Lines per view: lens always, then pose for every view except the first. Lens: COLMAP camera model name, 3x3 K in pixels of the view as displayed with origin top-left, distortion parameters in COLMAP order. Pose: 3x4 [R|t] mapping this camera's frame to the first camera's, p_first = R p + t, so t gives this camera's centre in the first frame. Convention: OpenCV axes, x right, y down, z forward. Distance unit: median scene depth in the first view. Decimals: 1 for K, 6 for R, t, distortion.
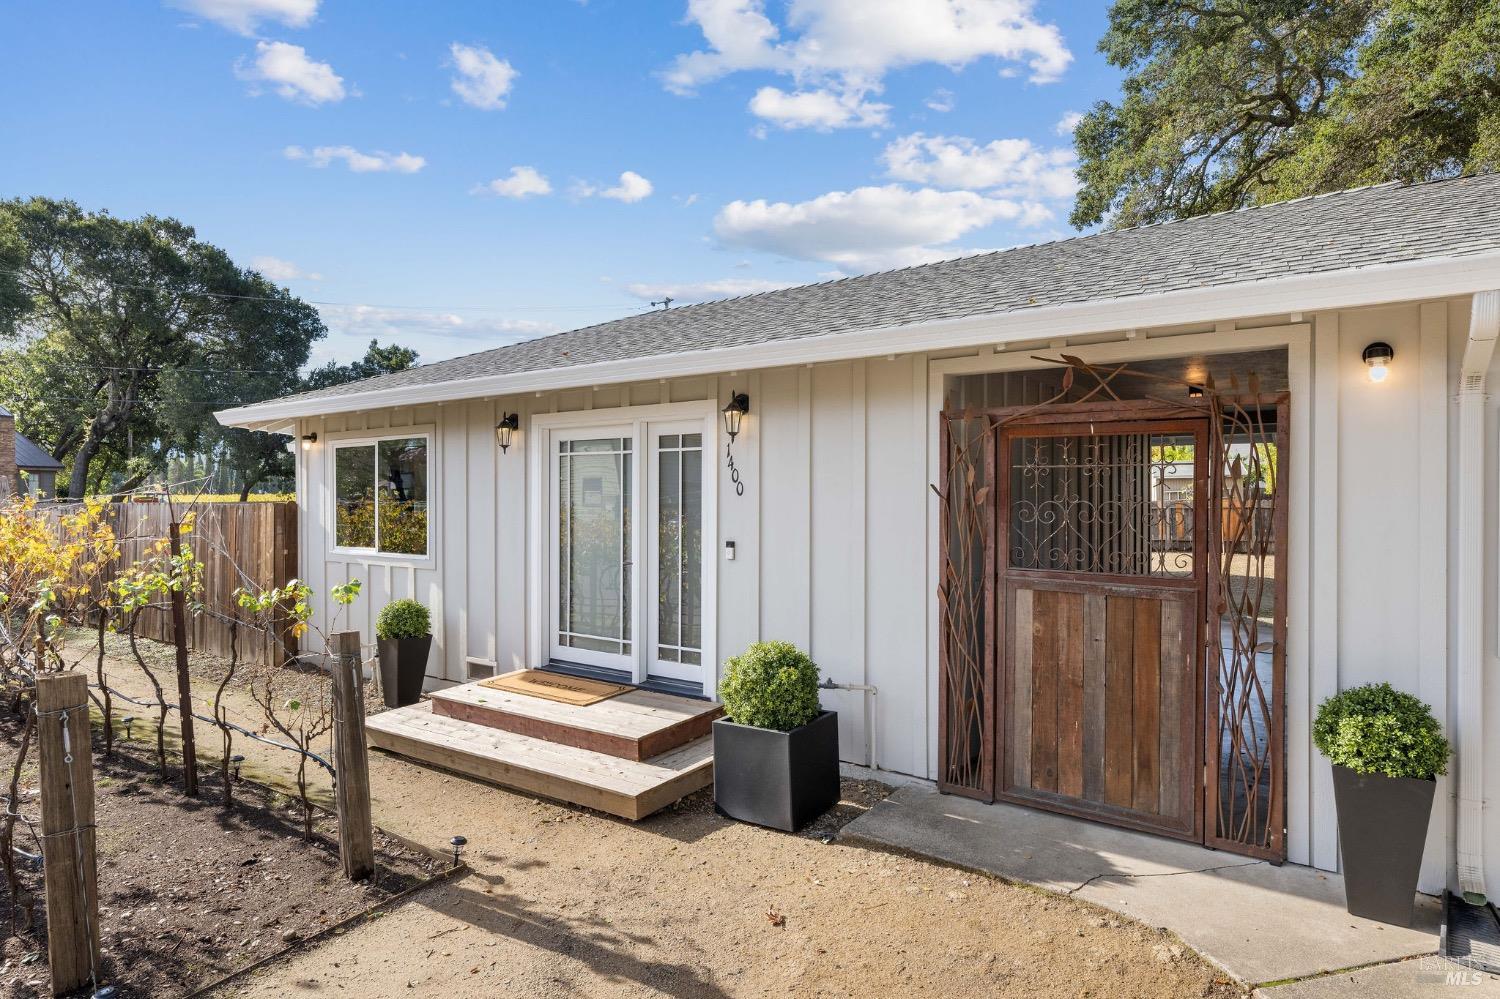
lens RADIAL K [[850.6, 0, 746.6], [0, 850.6, 497.6], [0, 0, 1]] dist [-0.002040, -0.000193]
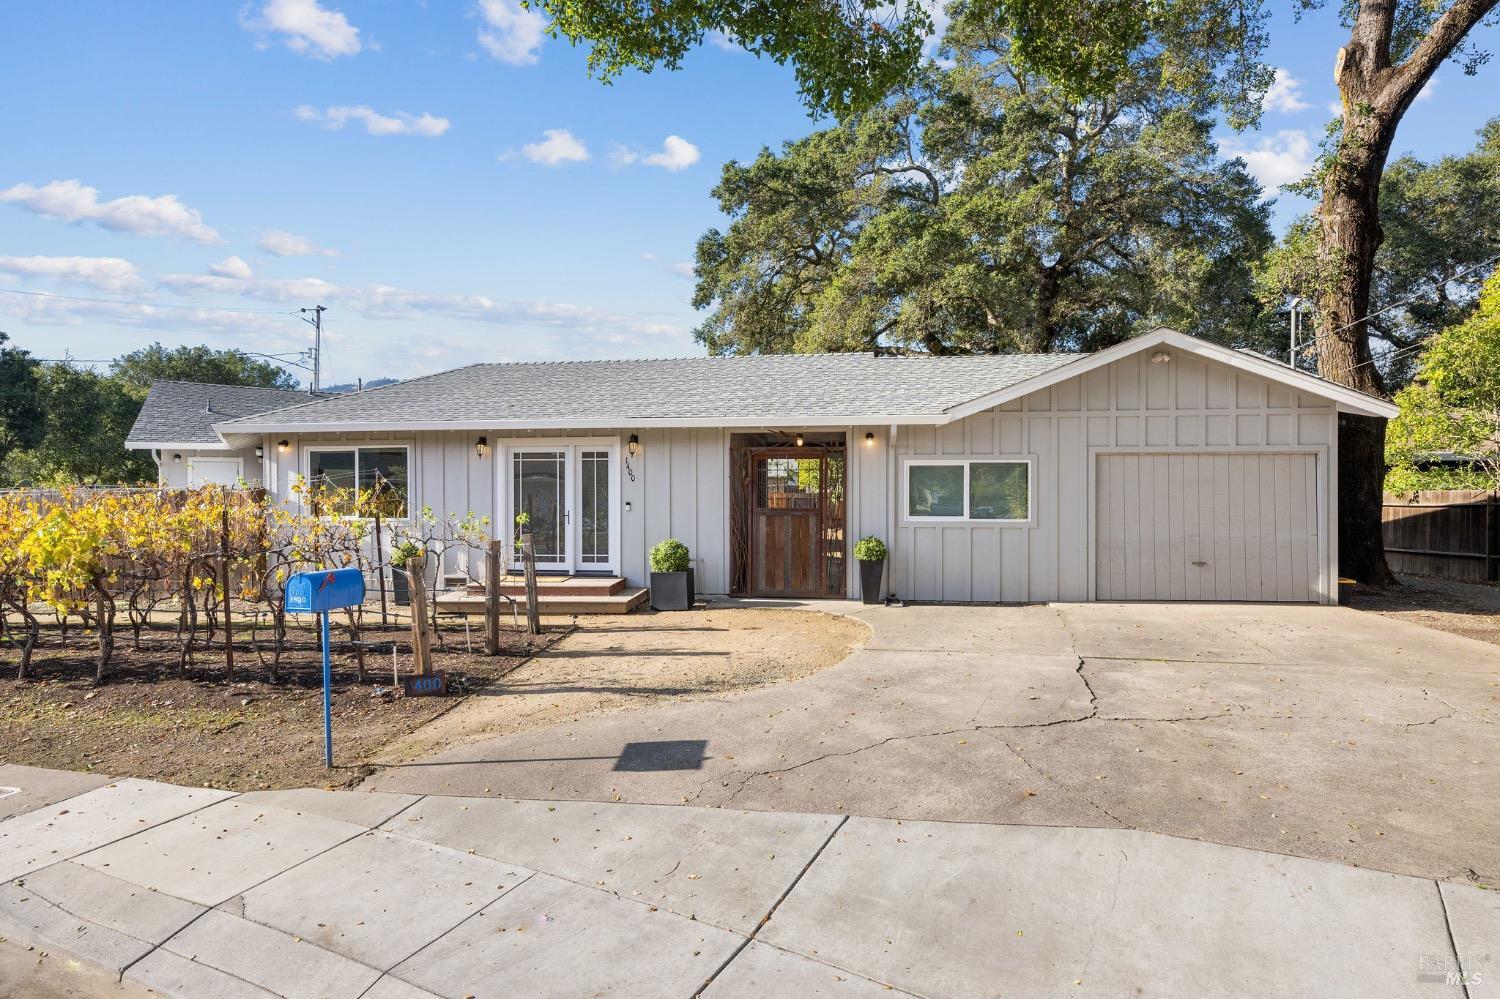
lens RADIAL K [[840.5, 0, 750.7], [0, 840.5, 500.0], [0, 0, 1]] dist [-0.003677, 0.000029]
pose [[0.869821, -0.005102, 0.493341, -0.768309], [0.004050, 0.999987, 0.003201, 0.037750], [-0.493351, -0.000786, 0.869830, -0.974620]]
